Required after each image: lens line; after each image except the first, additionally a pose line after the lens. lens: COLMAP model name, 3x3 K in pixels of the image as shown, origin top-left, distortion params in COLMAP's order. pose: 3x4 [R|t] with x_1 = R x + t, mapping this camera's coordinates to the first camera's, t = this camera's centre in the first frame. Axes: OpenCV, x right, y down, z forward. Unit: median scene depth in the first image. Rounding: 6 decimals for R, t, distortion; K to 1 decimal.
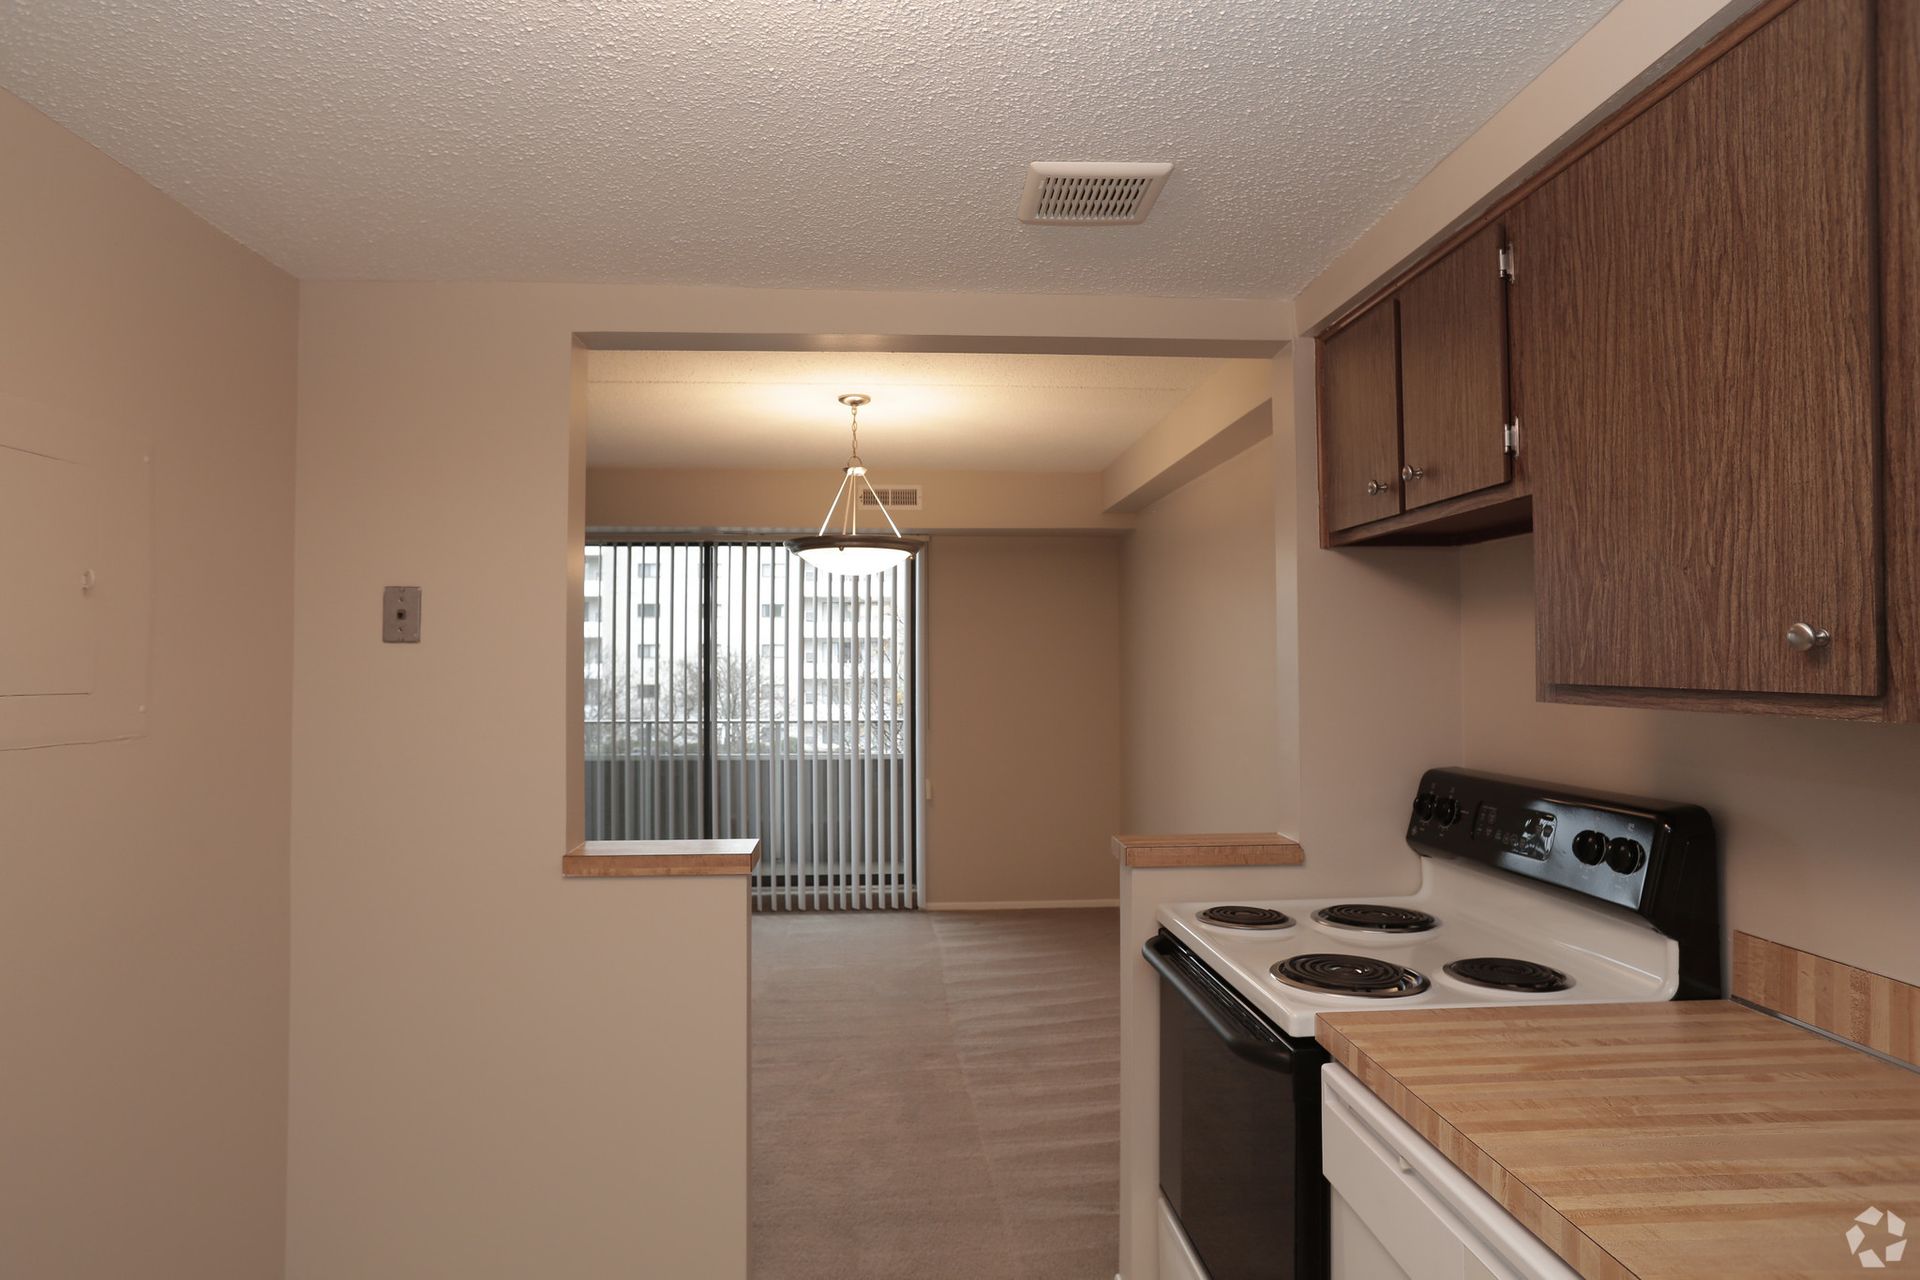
lens RADIAL K [[1074.7, 0, 960.0], [0, 1074.7, 640.0], [0, 0, 1]] dist [0.000773, 0.000242]
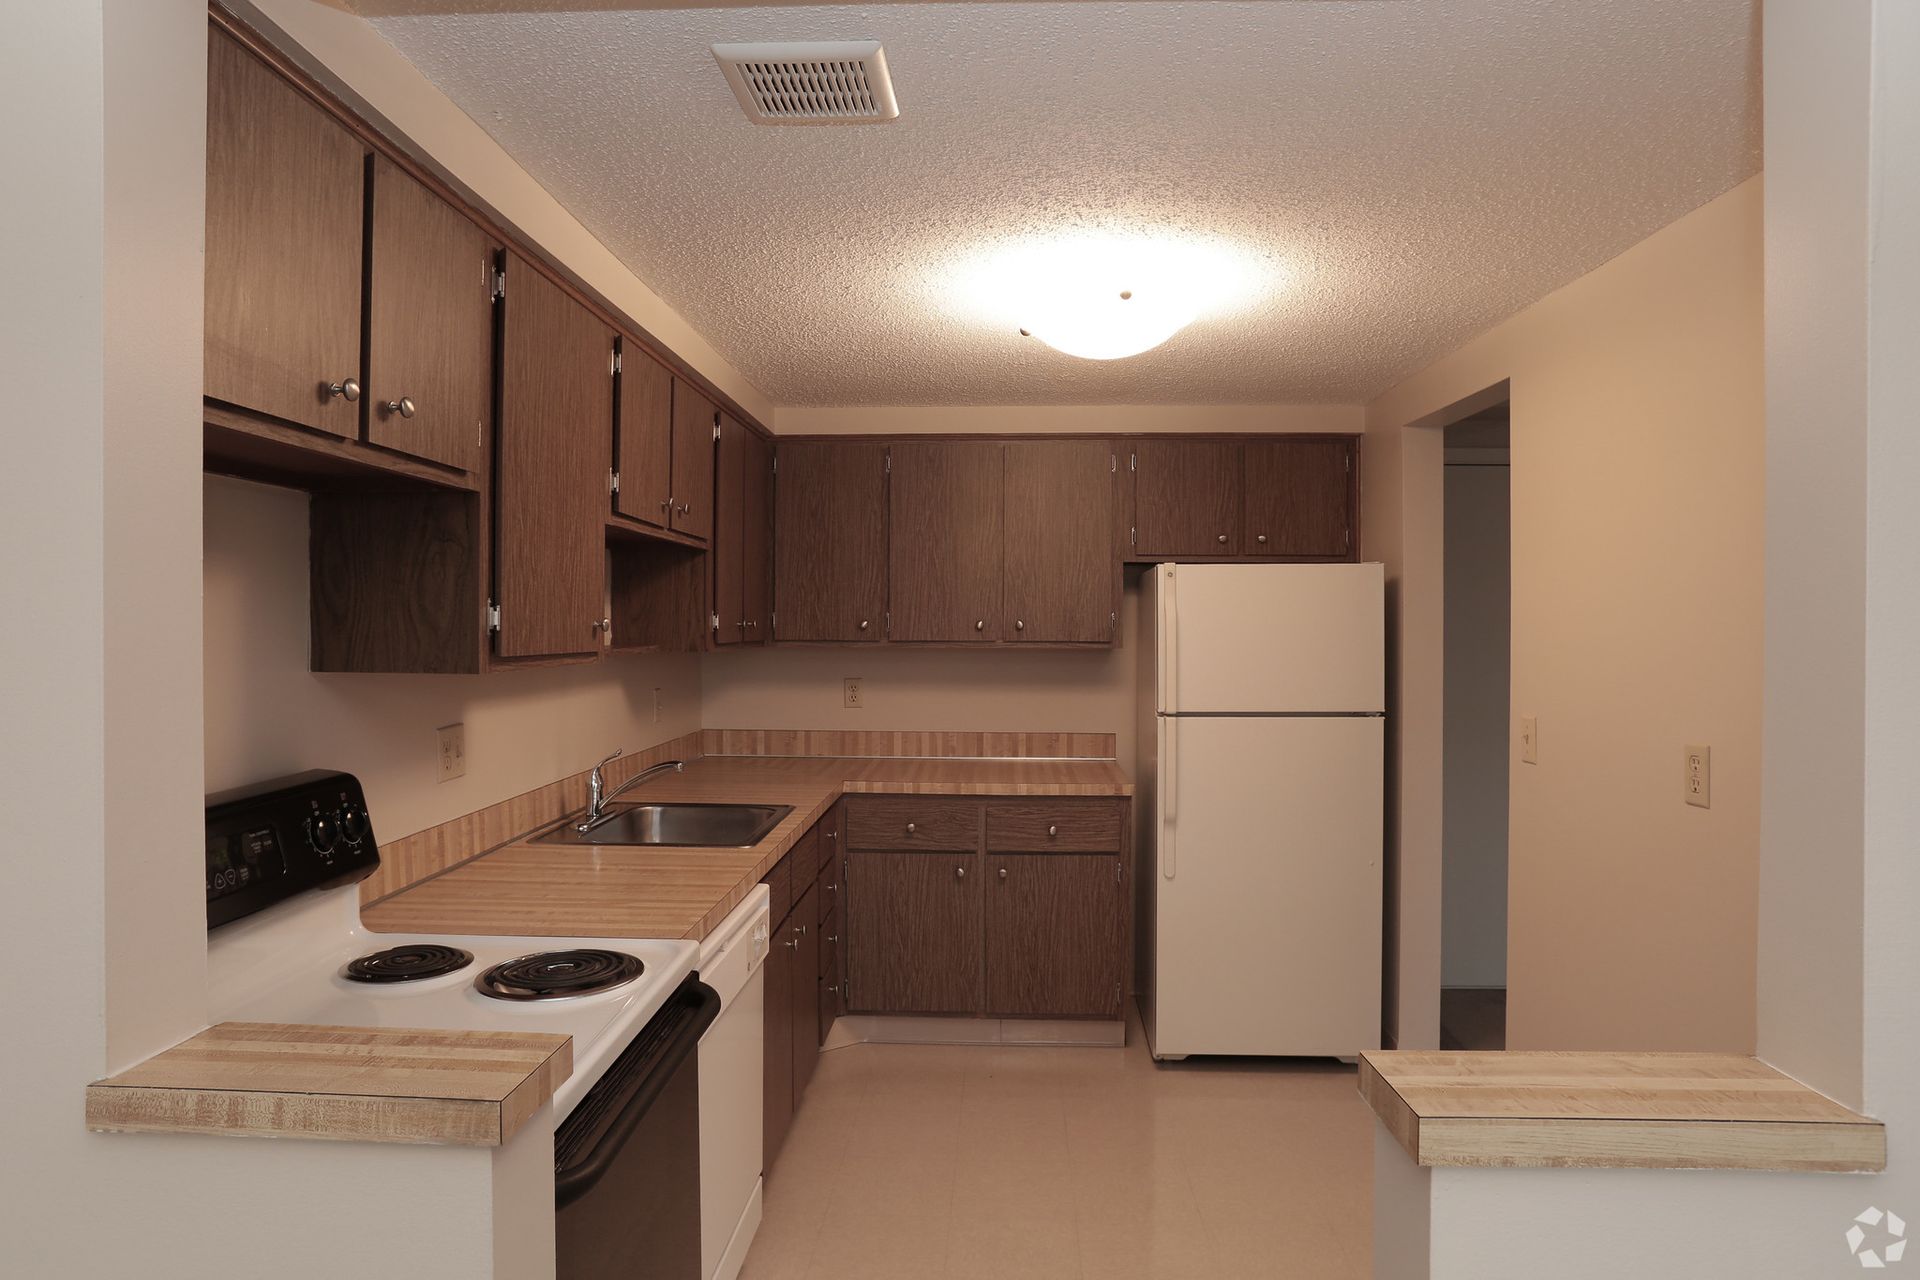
lens RADIAL K [[1145.1, 0, 960.0], [0, 1145.1, 640.0], [0, 0, 1]] dist [0.000025, -0.000060]
pose [[-0.993586, -0.000614, 0.113082, -0.119045], [-0.001272, 0.999983, -0.005747, 0.029970], [-0.113076, -0.005854, -0.993569, 2.334368]]
